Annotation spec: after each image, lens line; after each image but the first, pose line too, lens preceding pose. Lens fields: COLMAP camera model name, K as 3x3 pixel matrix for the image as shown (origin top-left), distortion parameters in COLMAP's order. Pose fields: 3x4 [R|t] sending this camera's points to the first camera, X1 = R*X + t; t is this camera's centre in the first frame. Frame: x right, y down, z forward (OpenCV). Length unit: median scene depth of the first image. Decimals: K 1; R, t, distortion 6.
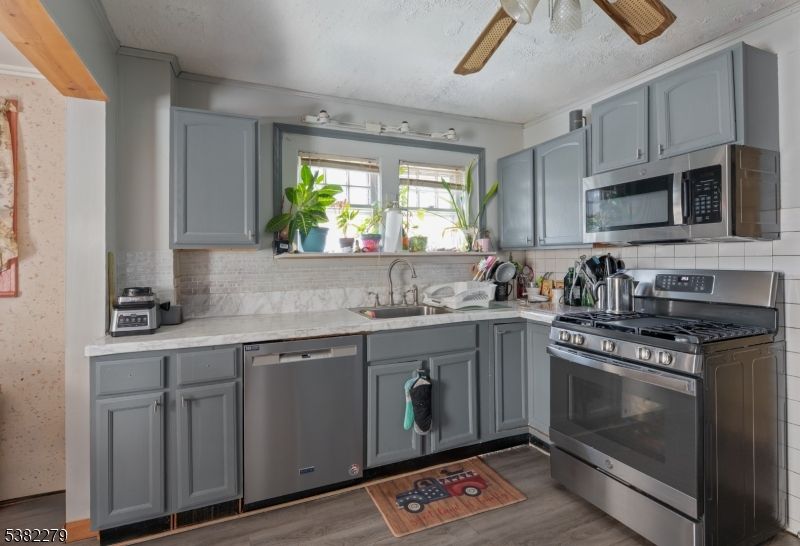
lens RADIAL K [[394.2, 0, 396.7], [0, 394.2, 261.4], [0, 0, 1]] dist [0.005123, -0.000353]
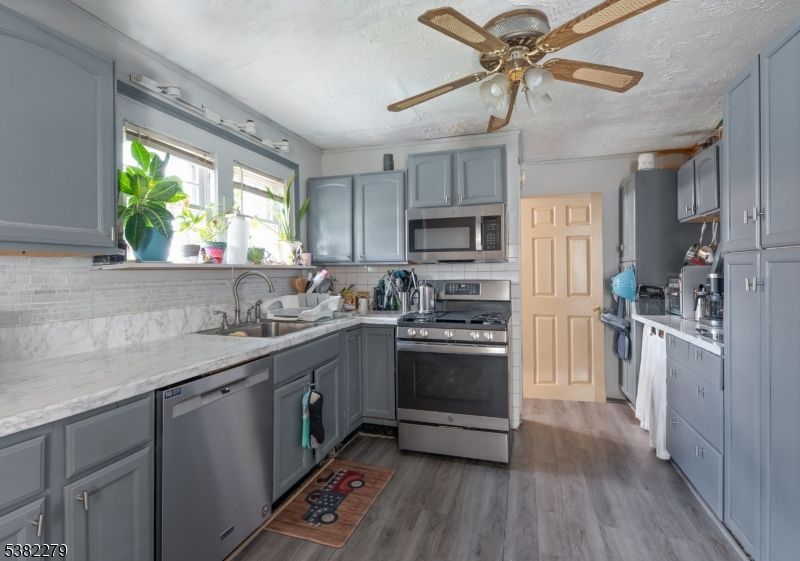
lens RADIAL K [[393.4, 0, 400.1], [0, 393.4, 275.0], [0, 0, 1]] dist [0.002990, -0.001066]
pose [[0.657994, 0.001572, 0.753021, -0.460958], [0.004456, 0.999972, -0.005981, 0.008272], [-0.753010, 0.007291, 0.657969, 0.156102]]
